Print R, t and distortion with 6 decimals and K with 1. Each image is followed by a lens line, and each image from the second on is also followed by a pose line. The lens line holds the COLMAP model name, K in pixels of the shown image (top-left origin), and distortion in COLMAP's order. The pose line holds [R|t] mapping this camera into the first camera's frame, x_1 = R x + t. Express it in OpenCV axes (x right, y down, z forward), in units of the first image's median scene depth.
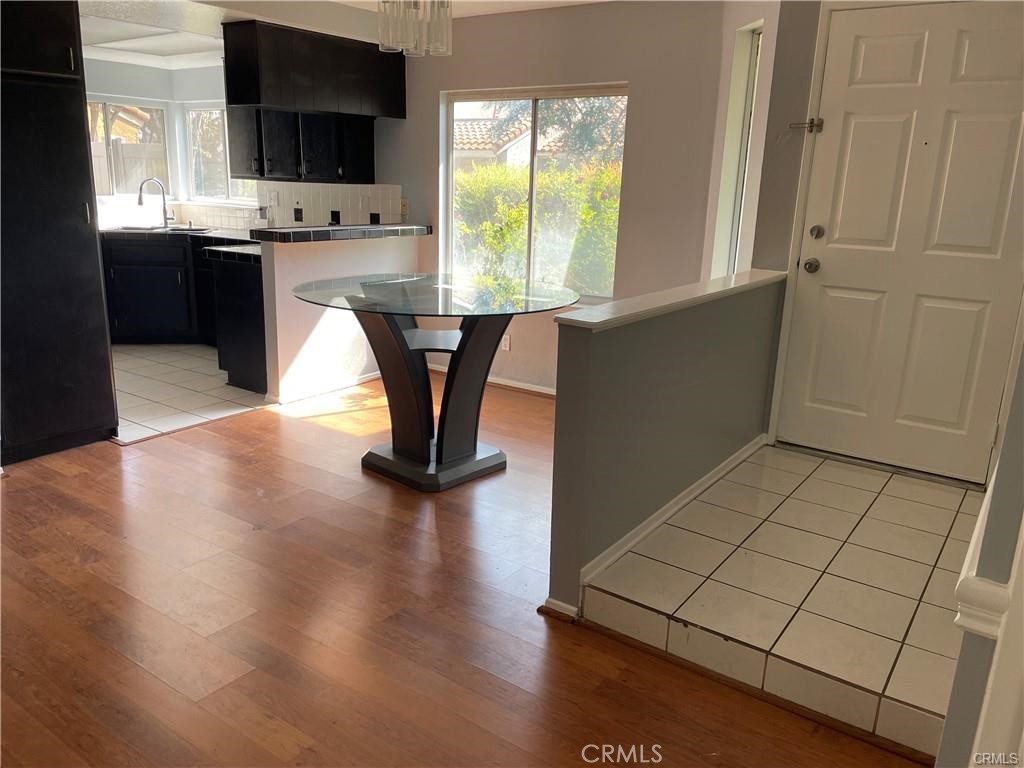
lens RADIAL K [[782.2, 0, 512.8], [0, 782.2, 389.0], [0, 0, 1]] dist [-0.002330, -0.001836]
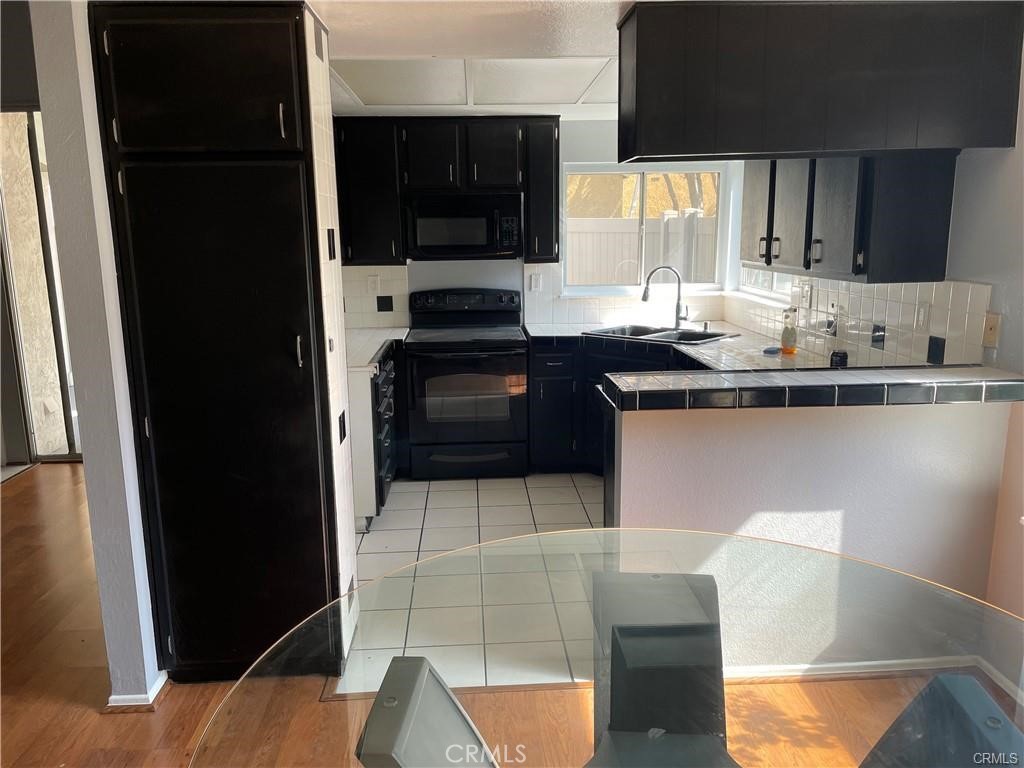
lens RADIAL K [[782.2, 0, 512.8], [0, 782.2, 389.0], [0, 0, 1]] dist [-0.002330, -0.001836]
pose [[0.624998, 0.115829, -0.771985, 0.046496], [-0.173320, 0.984837, 0.007446, -0.149266], [0.761142, 0.129147, 0.635597, 0.477988]]
